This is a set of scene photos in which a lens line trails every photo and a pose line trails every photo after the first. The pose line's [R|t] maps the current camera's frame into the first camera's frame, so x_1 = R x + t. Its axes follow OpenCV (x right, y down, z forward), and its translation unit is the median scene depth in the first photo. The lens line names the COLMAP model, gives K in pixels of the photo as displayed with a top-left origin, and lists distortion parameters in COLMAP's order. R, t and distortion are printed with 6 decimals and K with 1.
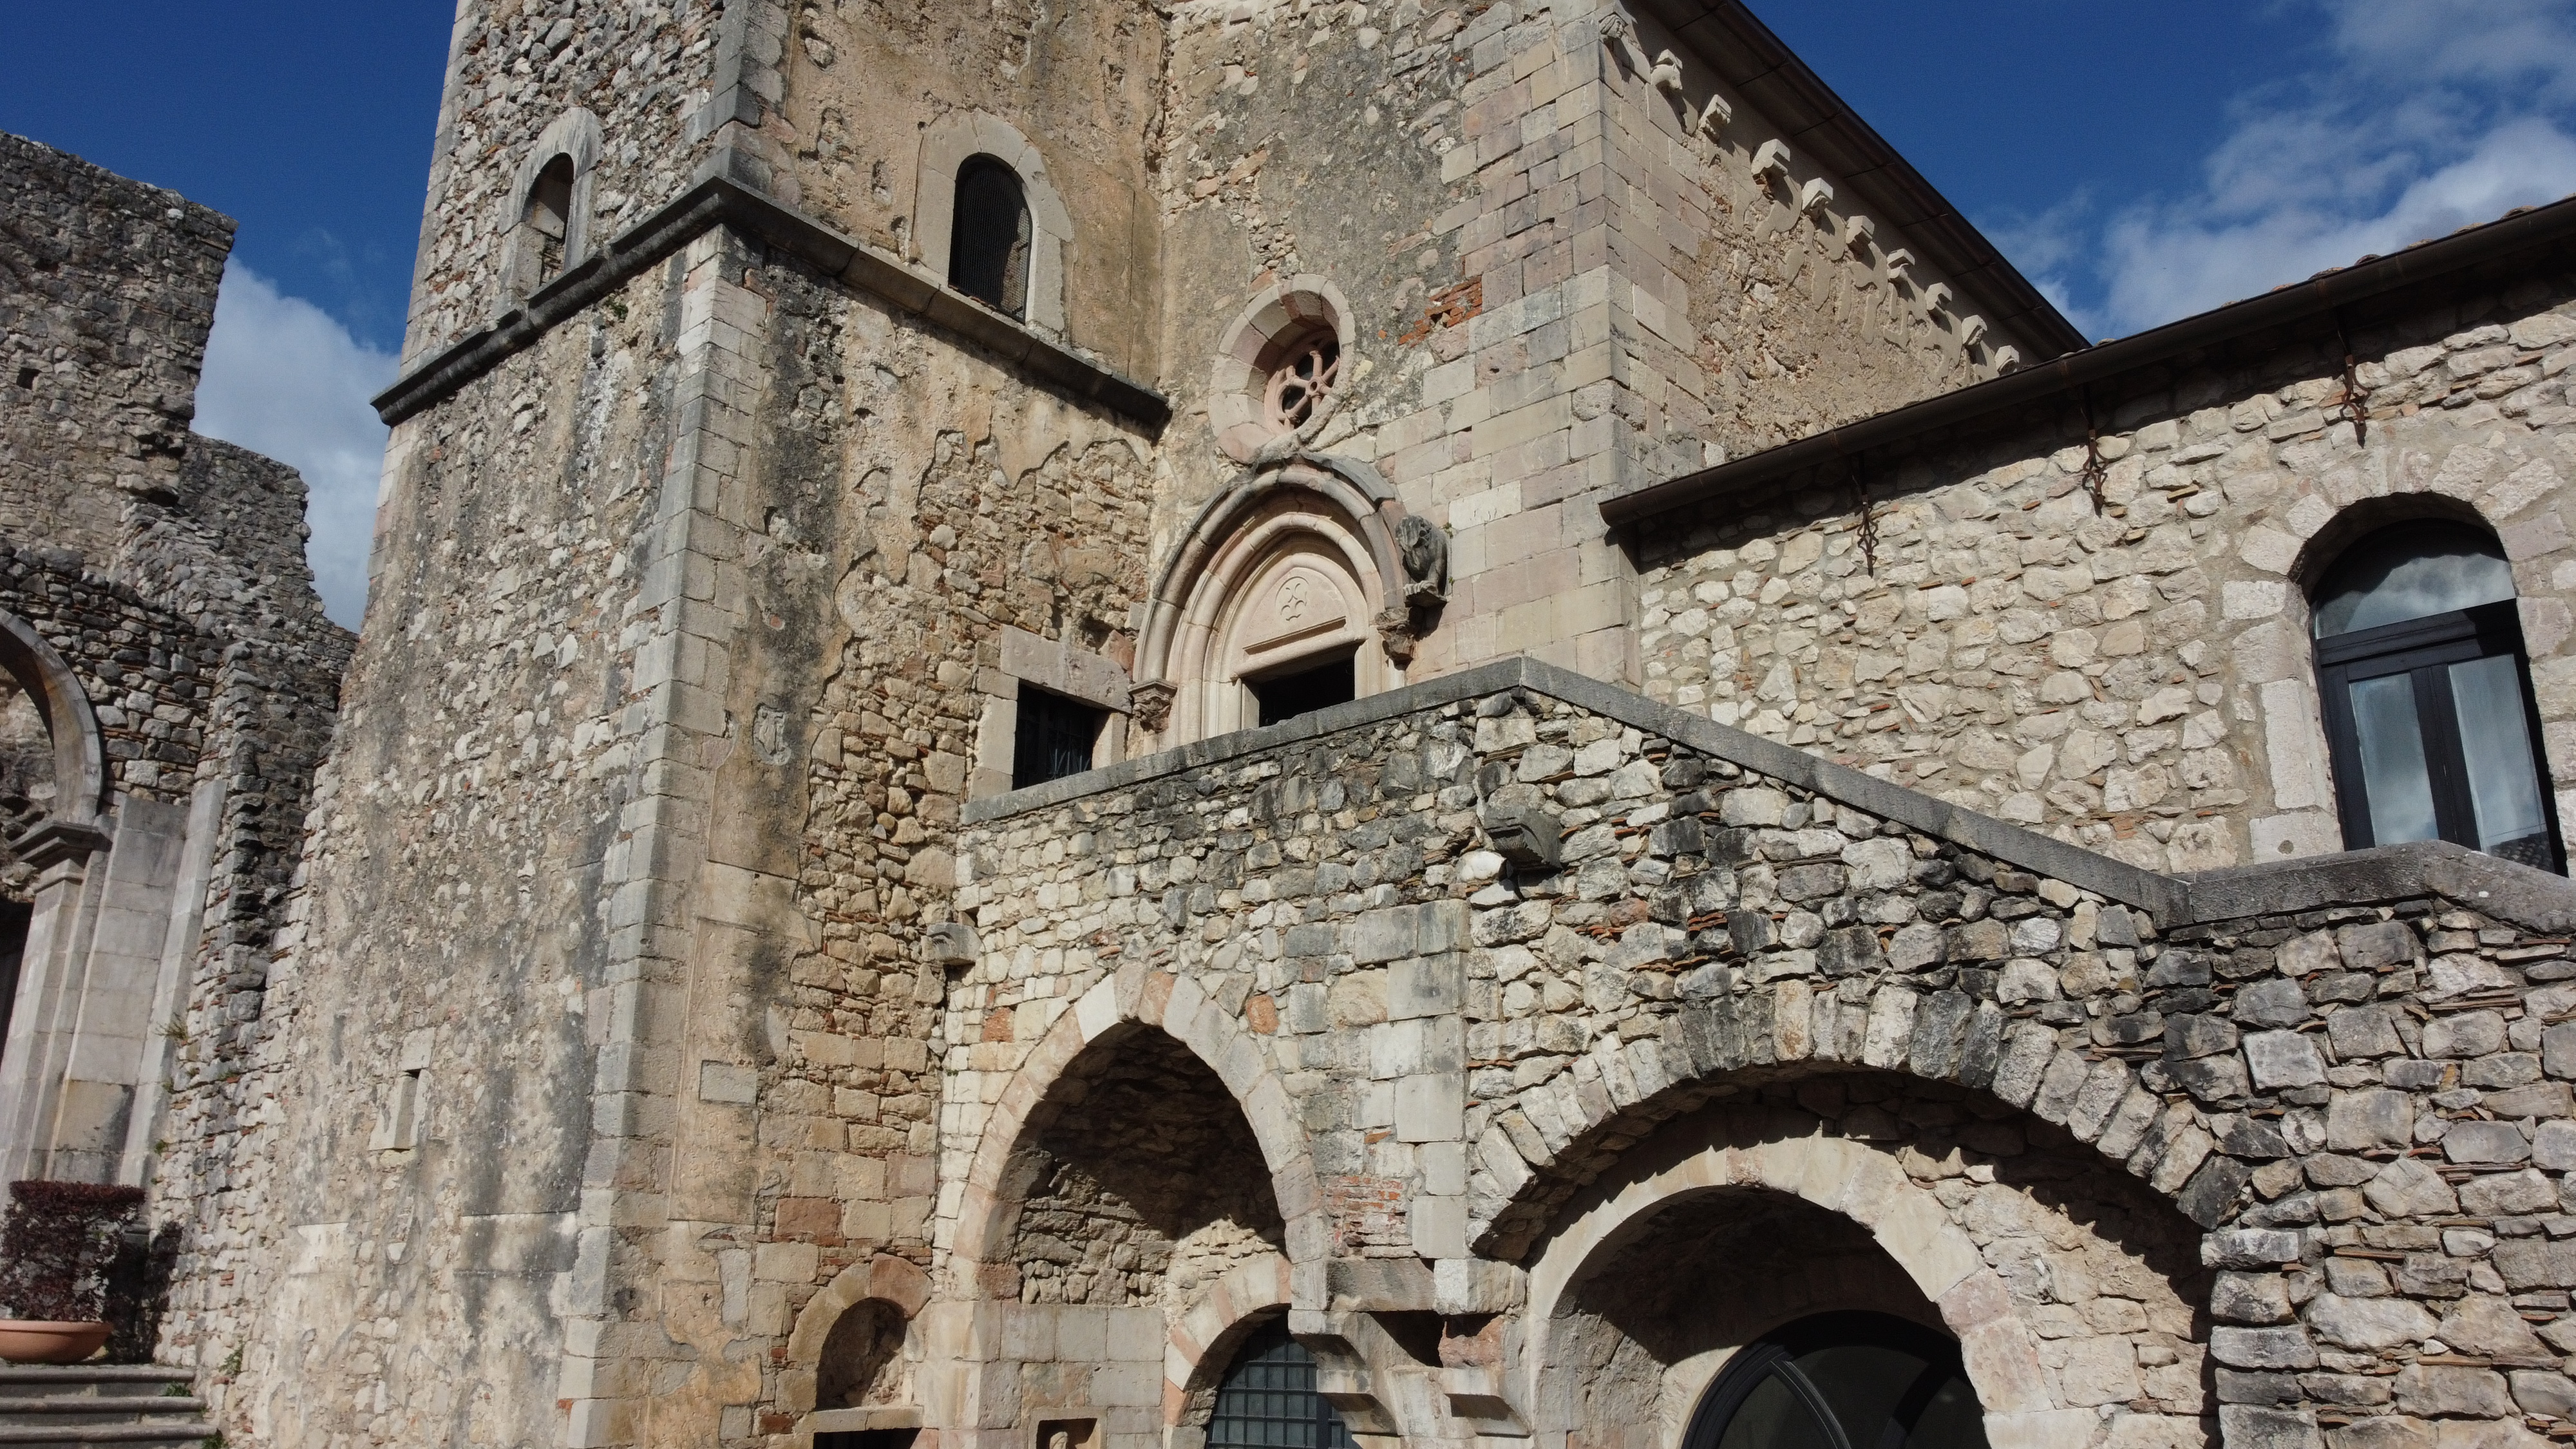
lens RADIAL K [[1949.6, 0, 1290.2], [0, 1949.6, 729.6], [0, 0, 1]] dist [0.000314, -0.004422]
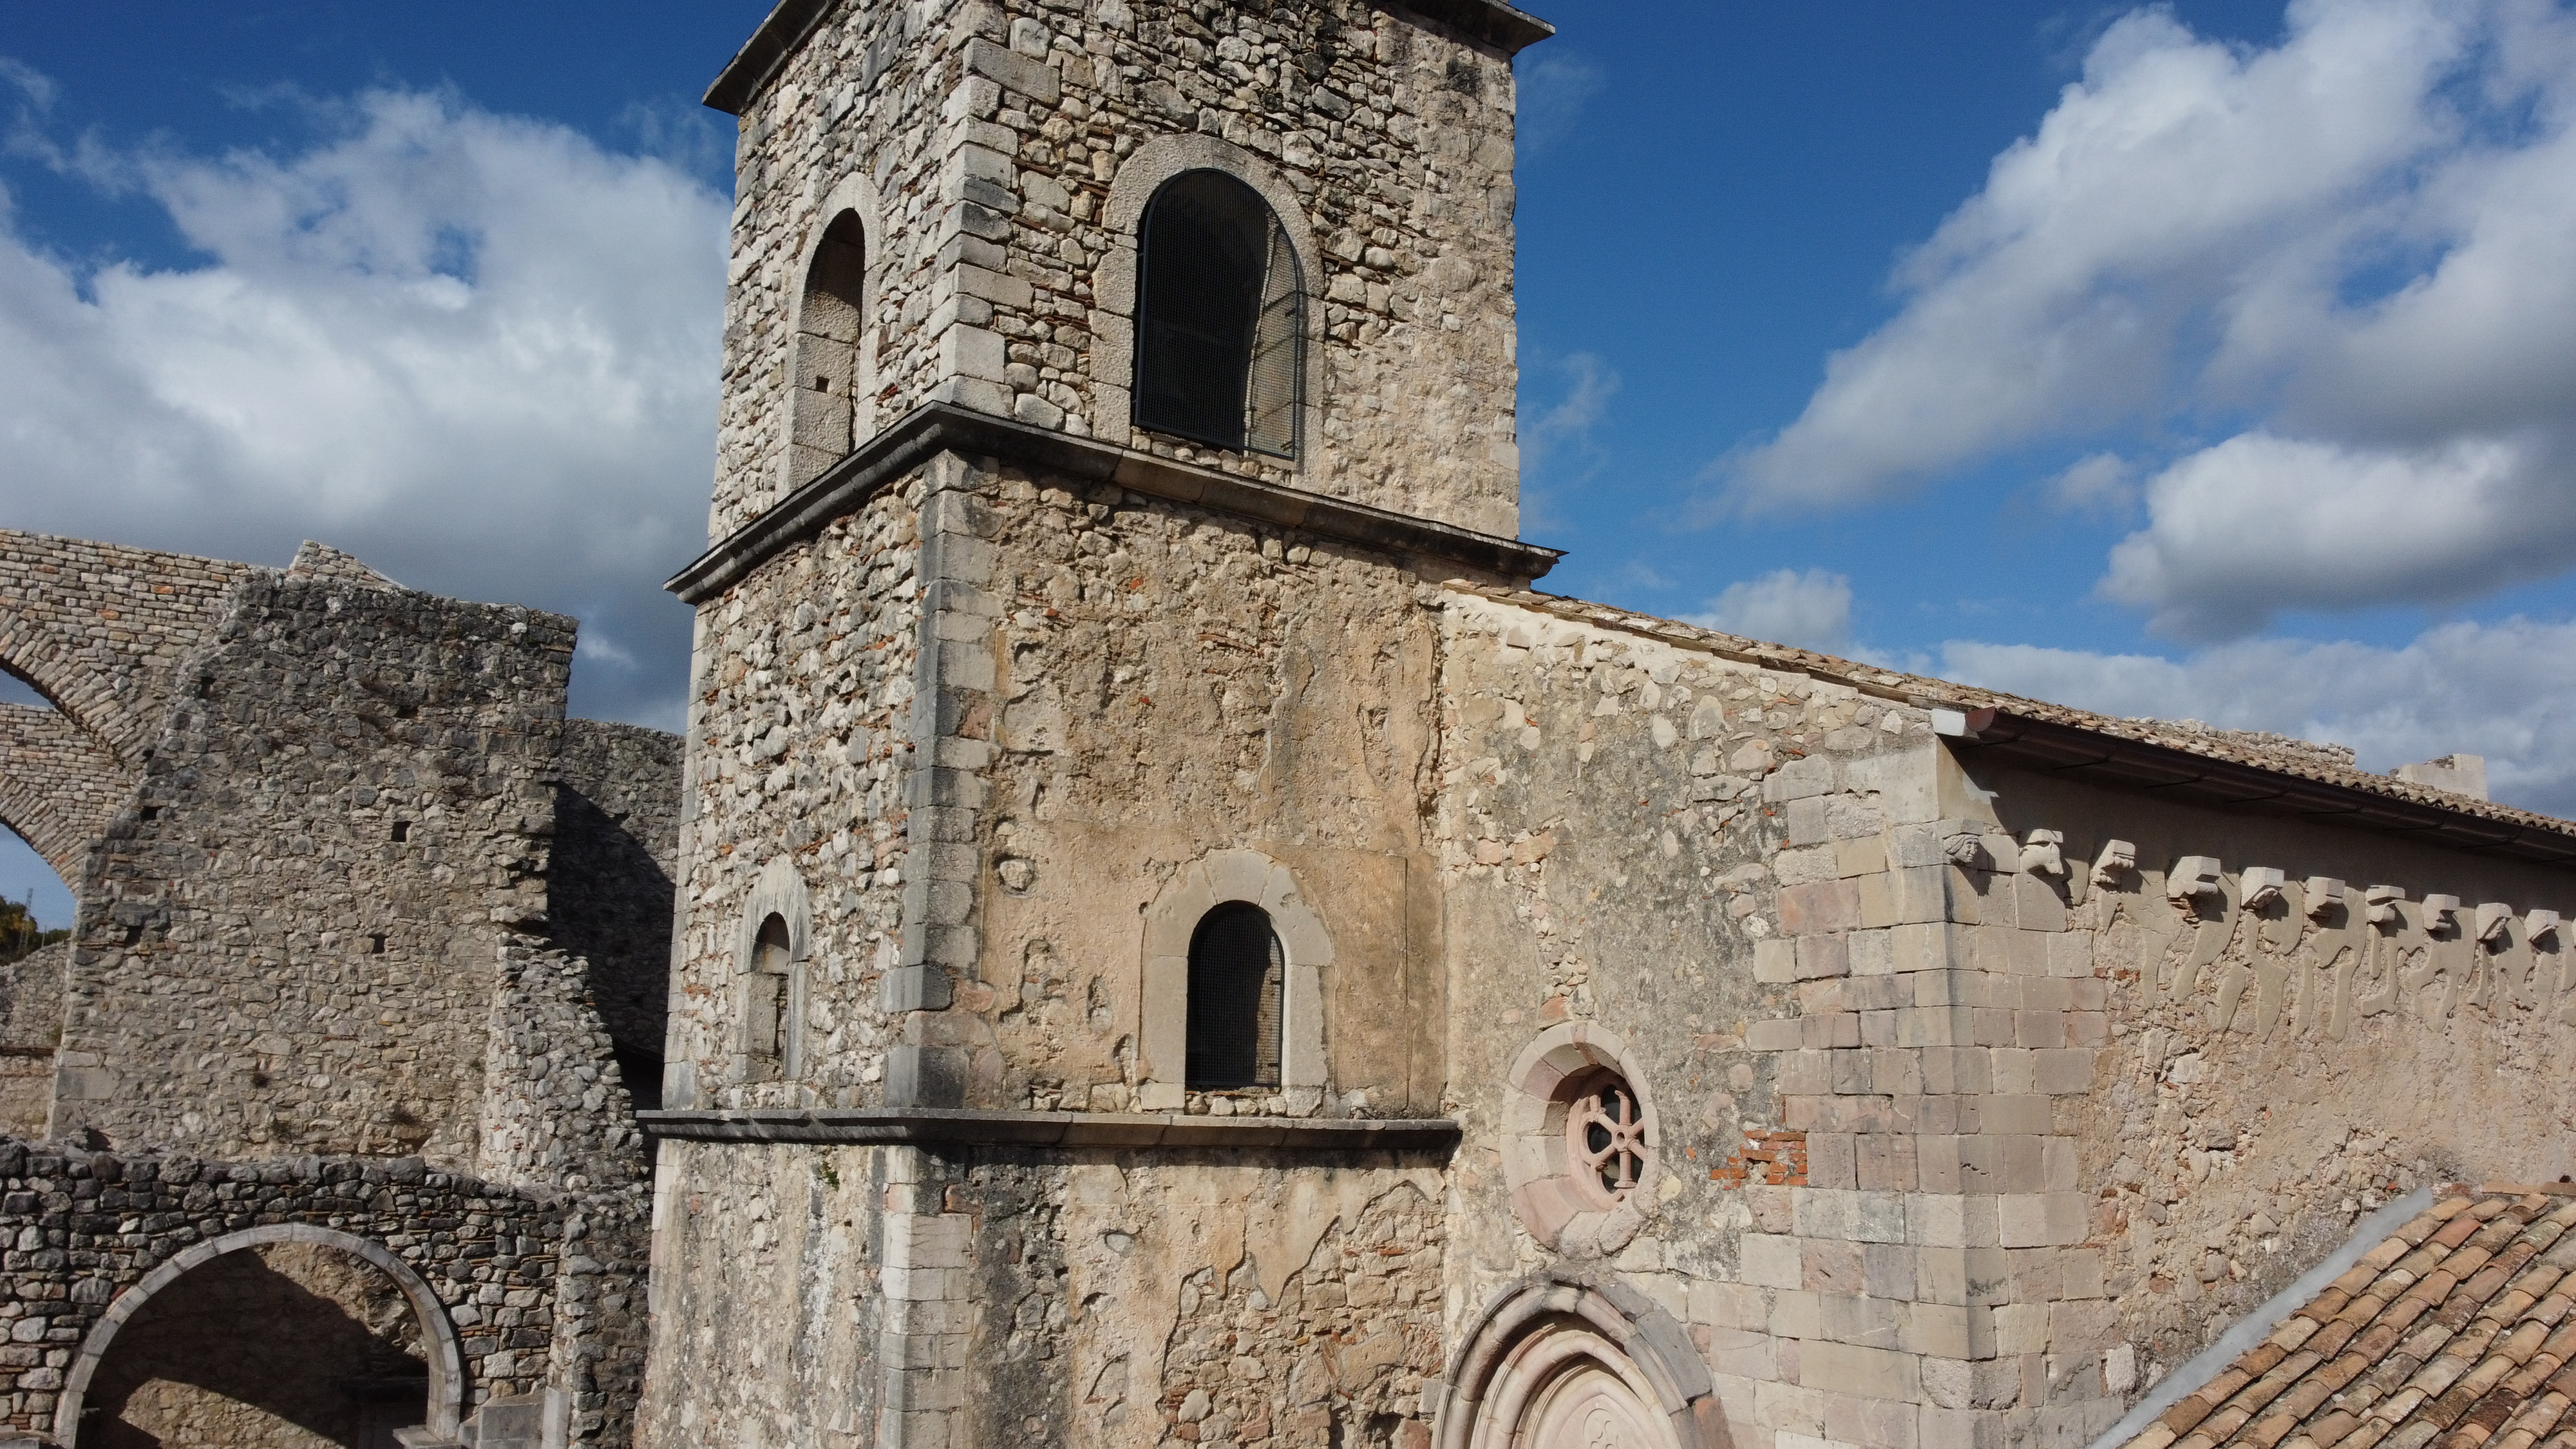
lens RADIAL K [[1949.6, 0, 1290.2], [0, 1949.6, 729.6], [0, 0, 1]] dist [0.000314, -0.004422]
pose [[0.971649, -0.048697, -0.231358, 0.075635], [0.071501, 0.993261, 0.091219, -0.431435], [0.225357, -0.105175, 0.968583, 0.162936]]
